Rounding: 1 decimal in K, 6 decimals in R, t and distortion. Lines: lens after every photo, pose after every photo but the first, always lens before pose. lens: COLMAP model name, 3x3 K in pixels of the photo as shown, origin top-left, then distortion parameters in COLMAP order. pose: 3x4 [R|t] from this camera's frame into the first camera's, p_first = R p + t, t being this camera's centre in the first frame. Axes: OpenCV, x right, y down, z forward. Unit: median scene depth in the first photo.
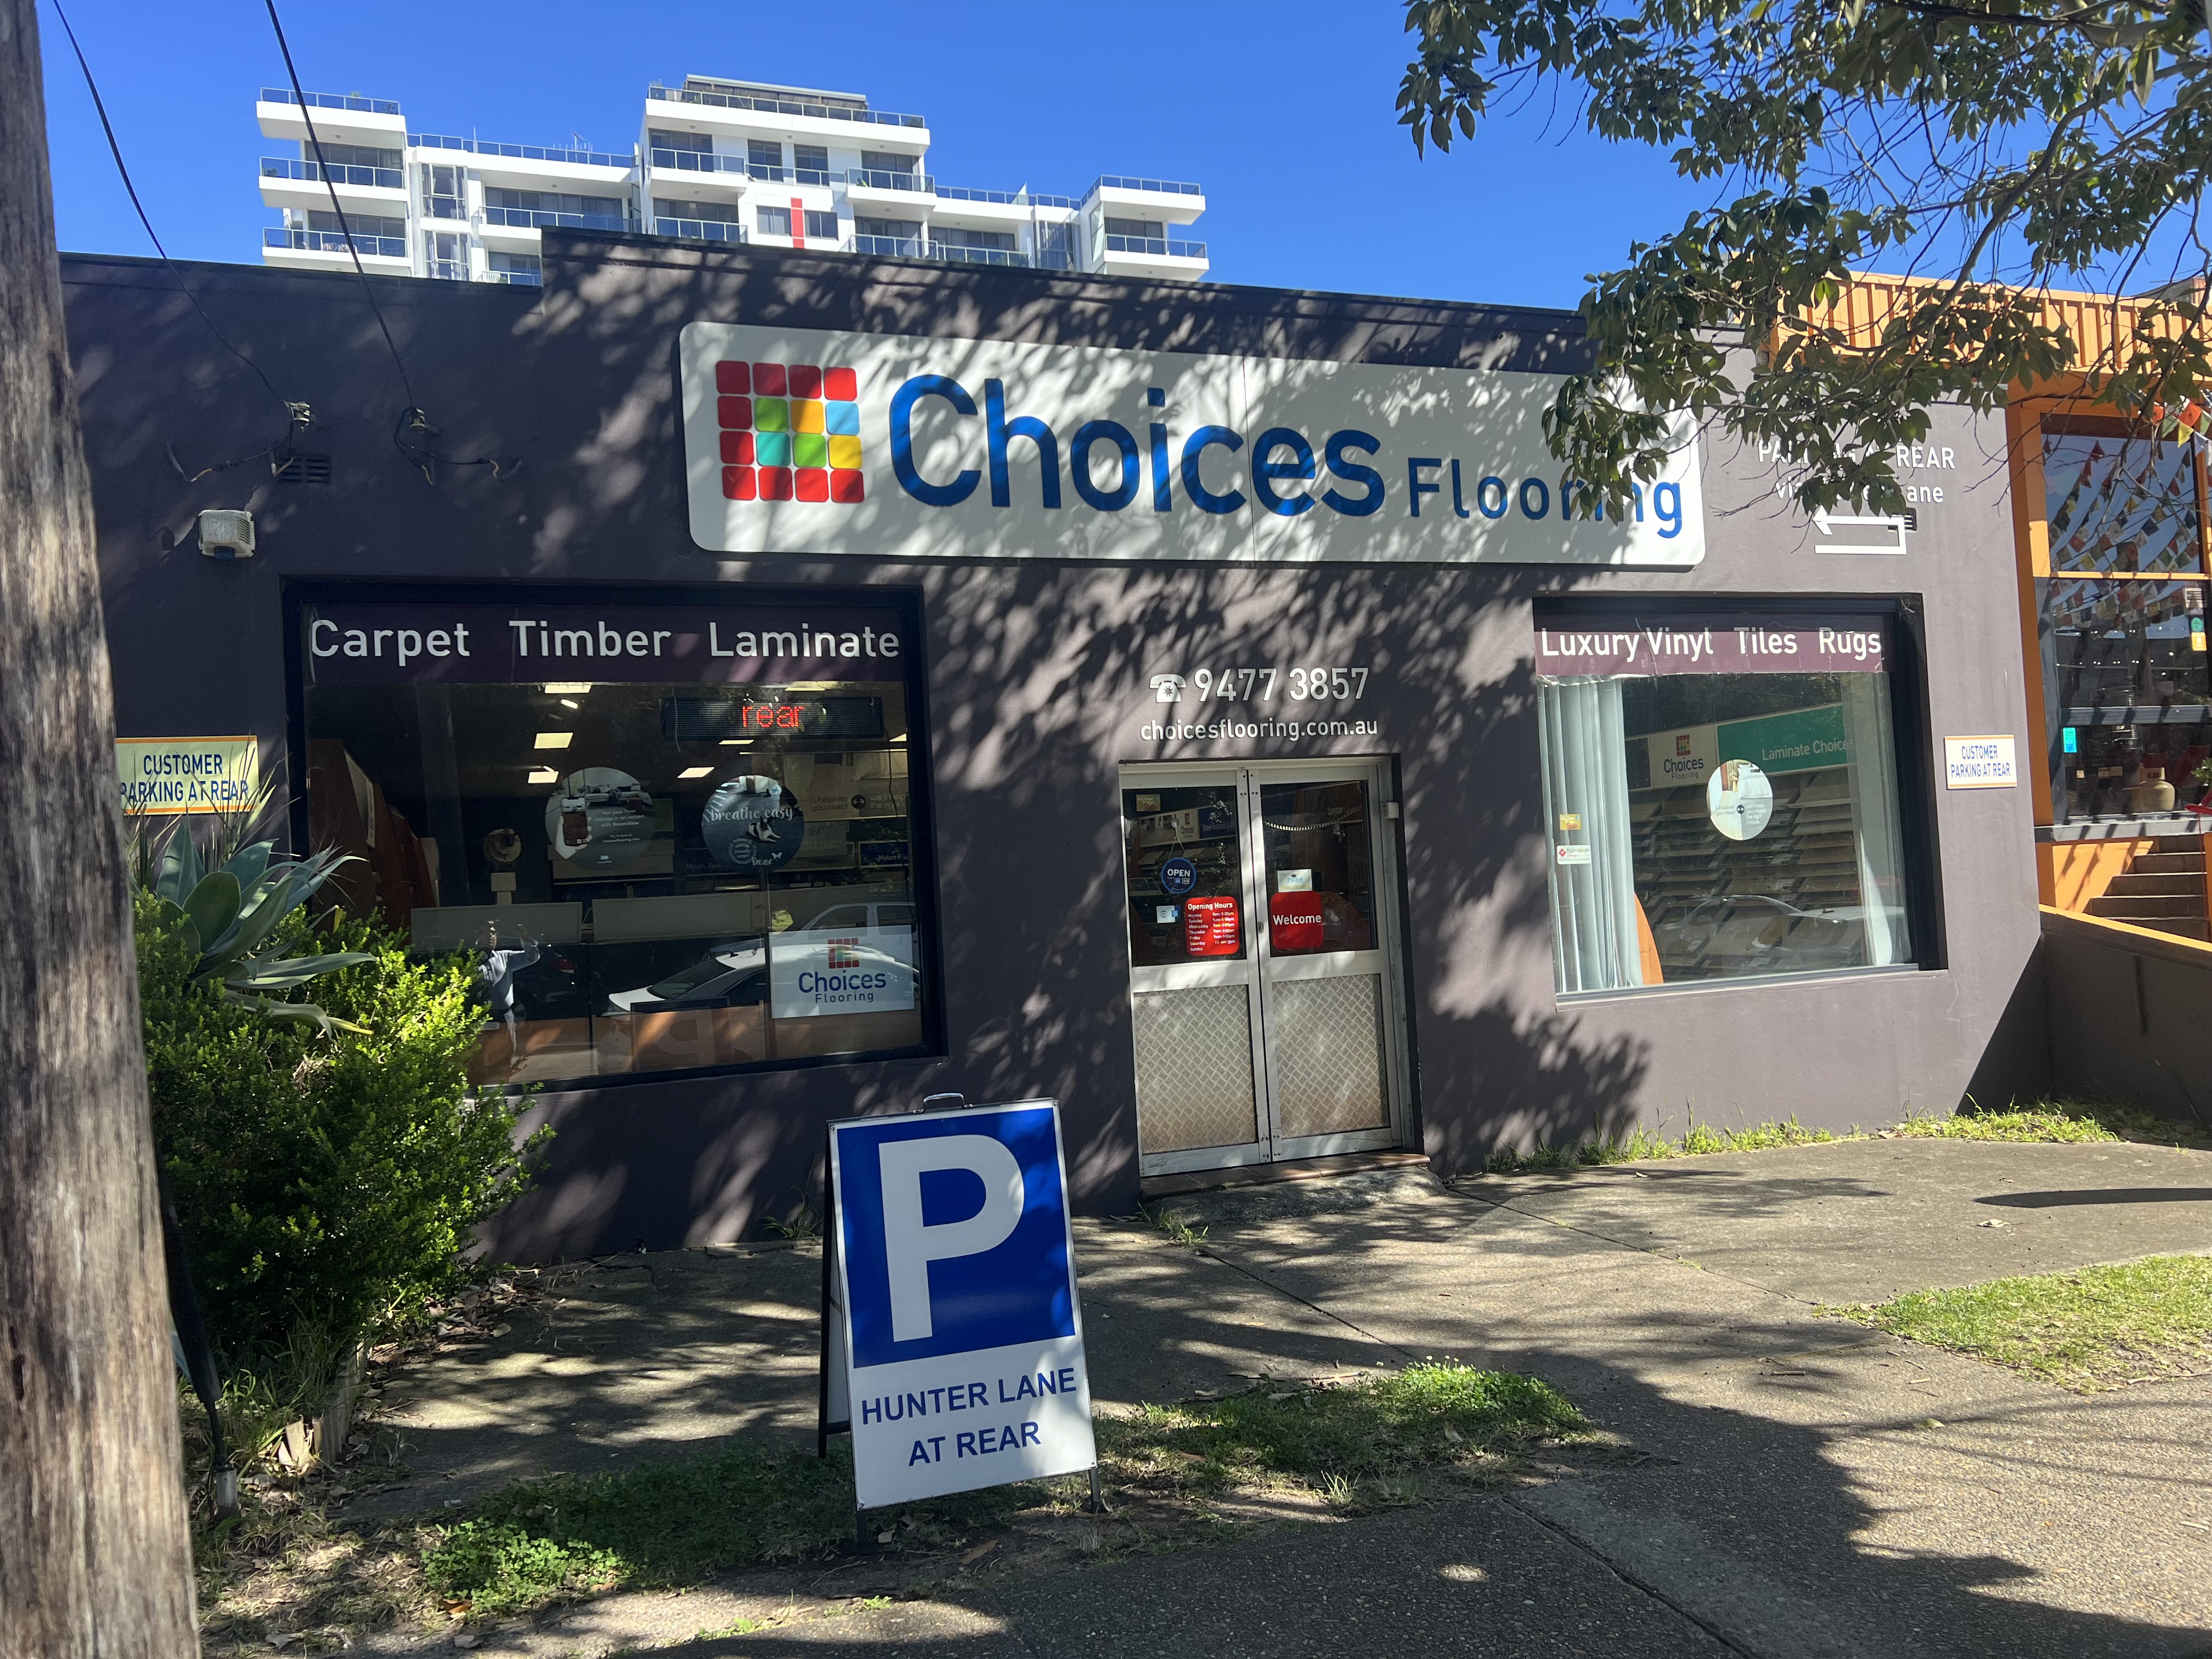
lens RADIAL K [[1697.3, 0, 1108.5], [0, 1697.3, 837.0], [0, 0, 1]] dist [0.057627, -0.066036]
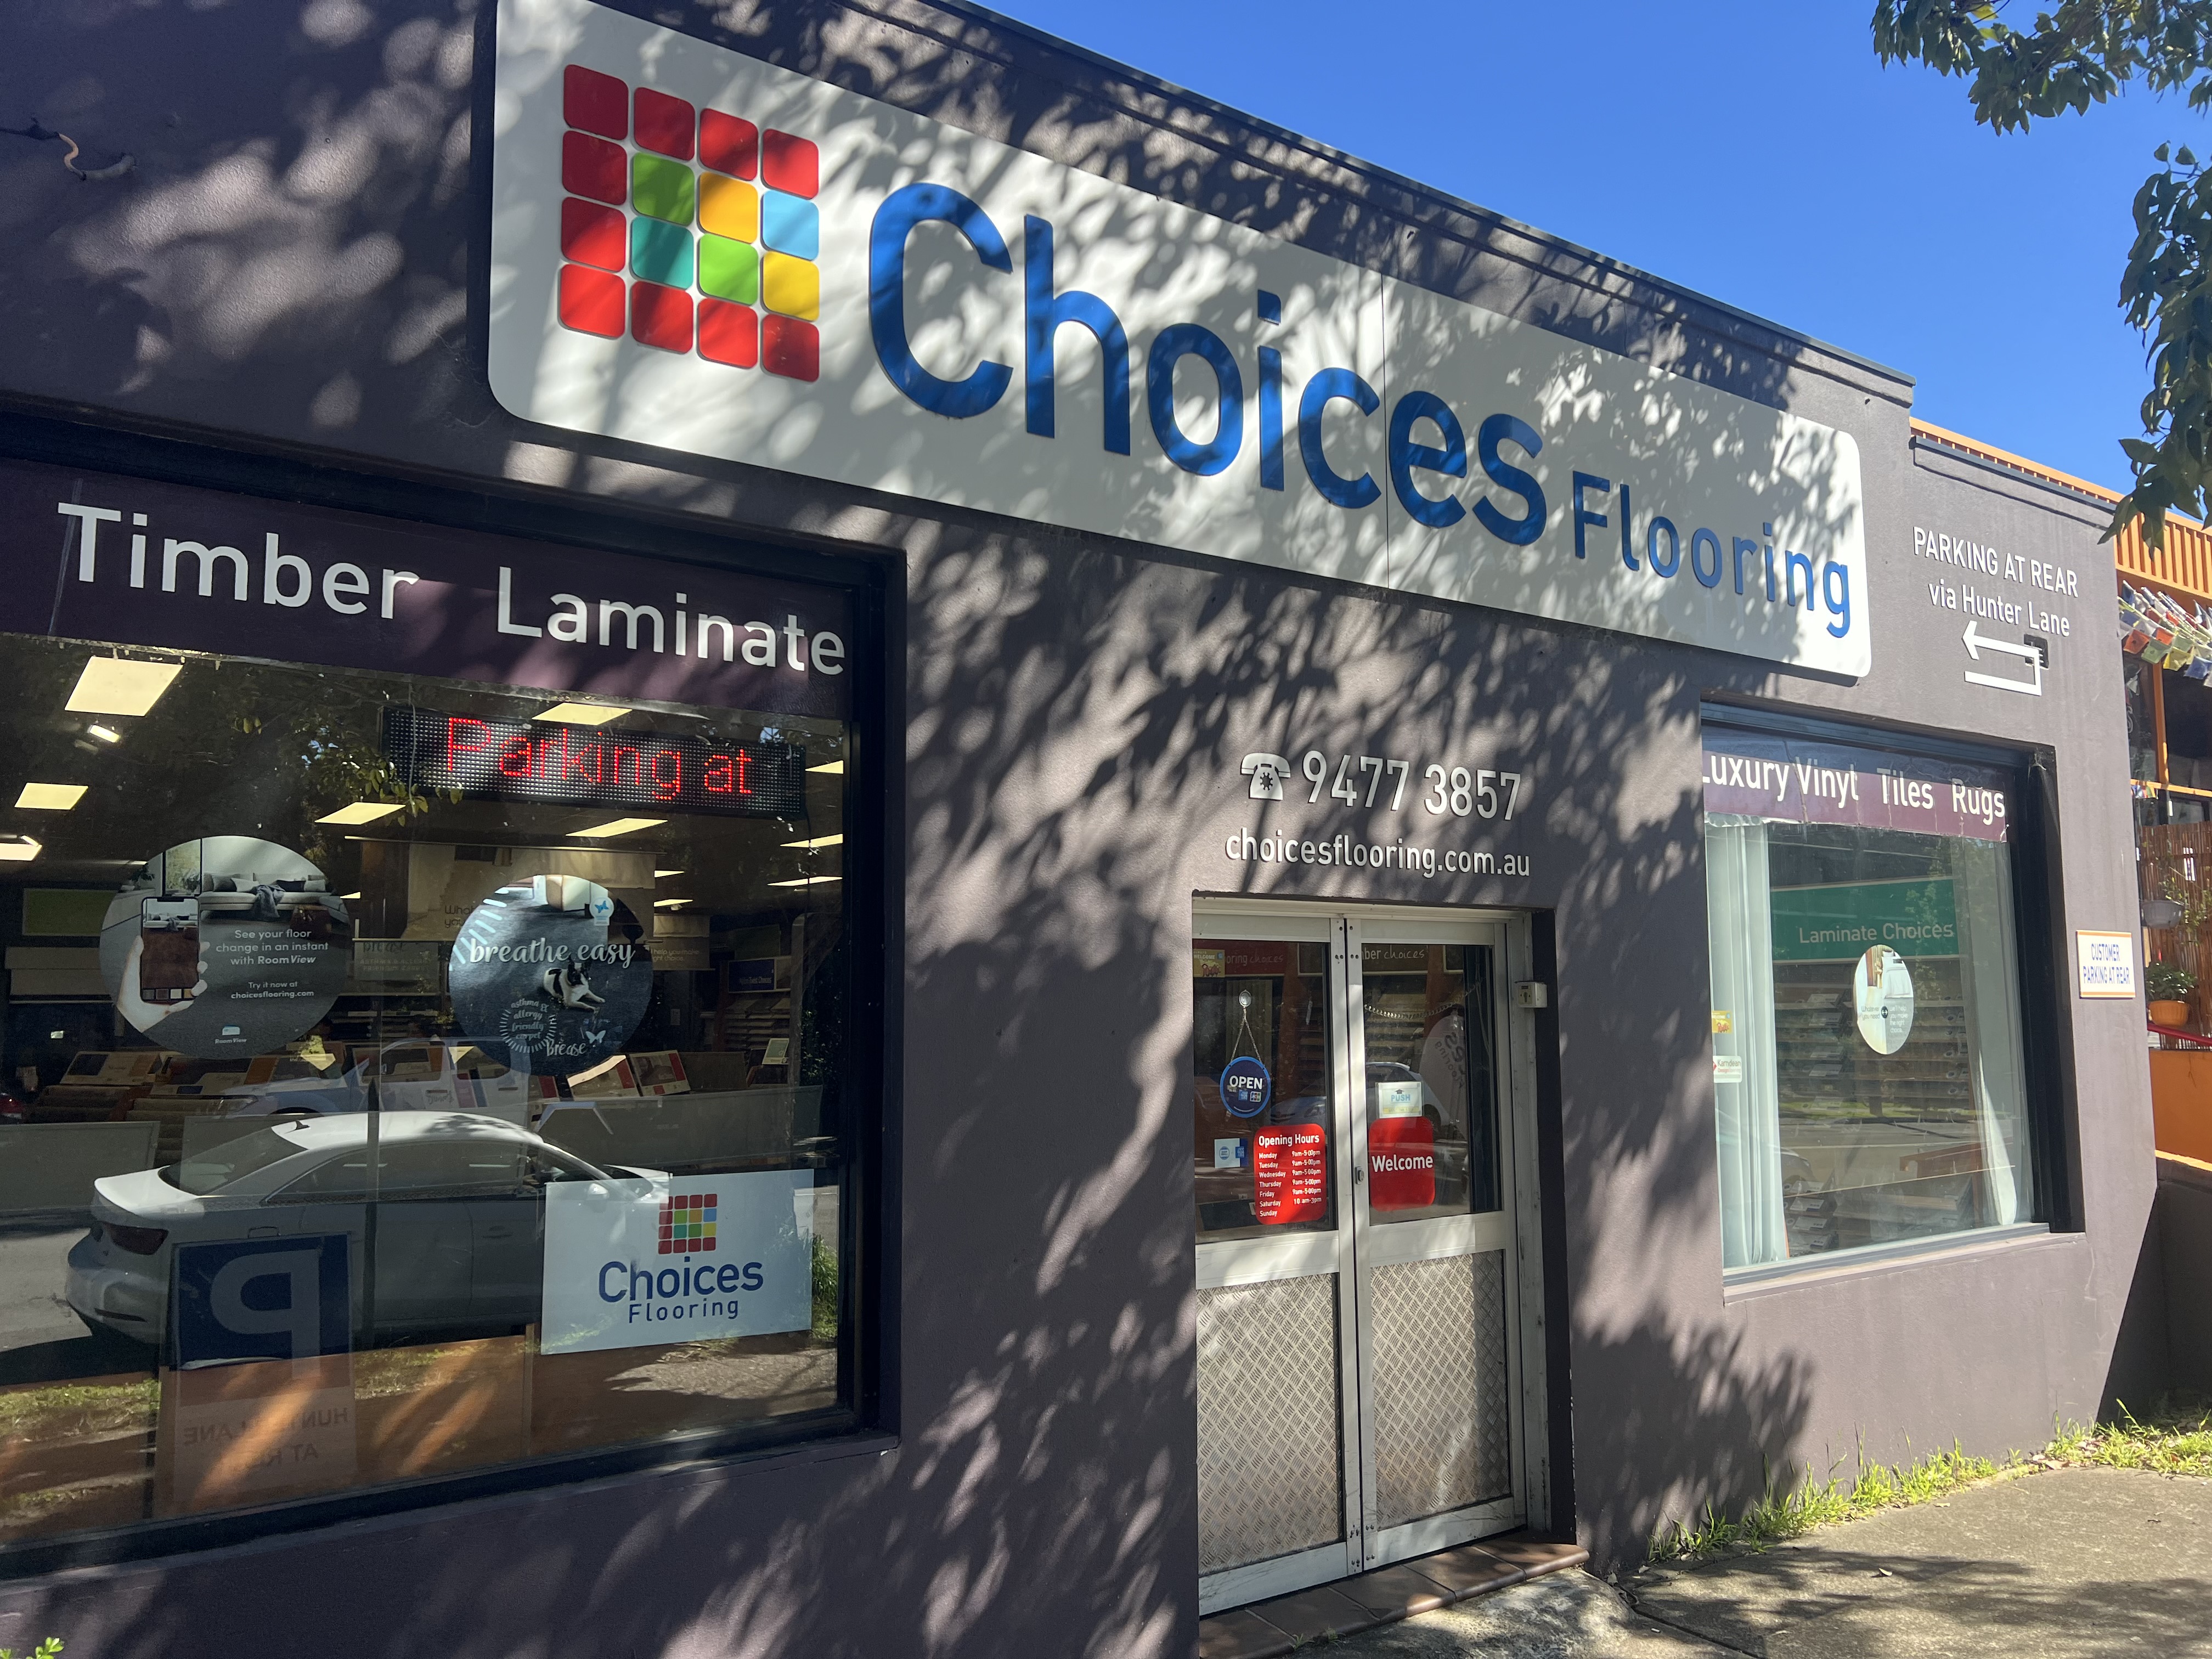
lens RADIAL K [[1697.3, 0, 1126.4], [0, 1697.3, 829.6], [0, 0, 1]] dist [0.057627, -0.066036]
pose [[0.958449, 0.075538, 0.275082, -0.173471], [-0.051638, 0.994315, -0.093123, -0.010194], [-0.280553, 0.075049, 0.956900, 0.429262]]
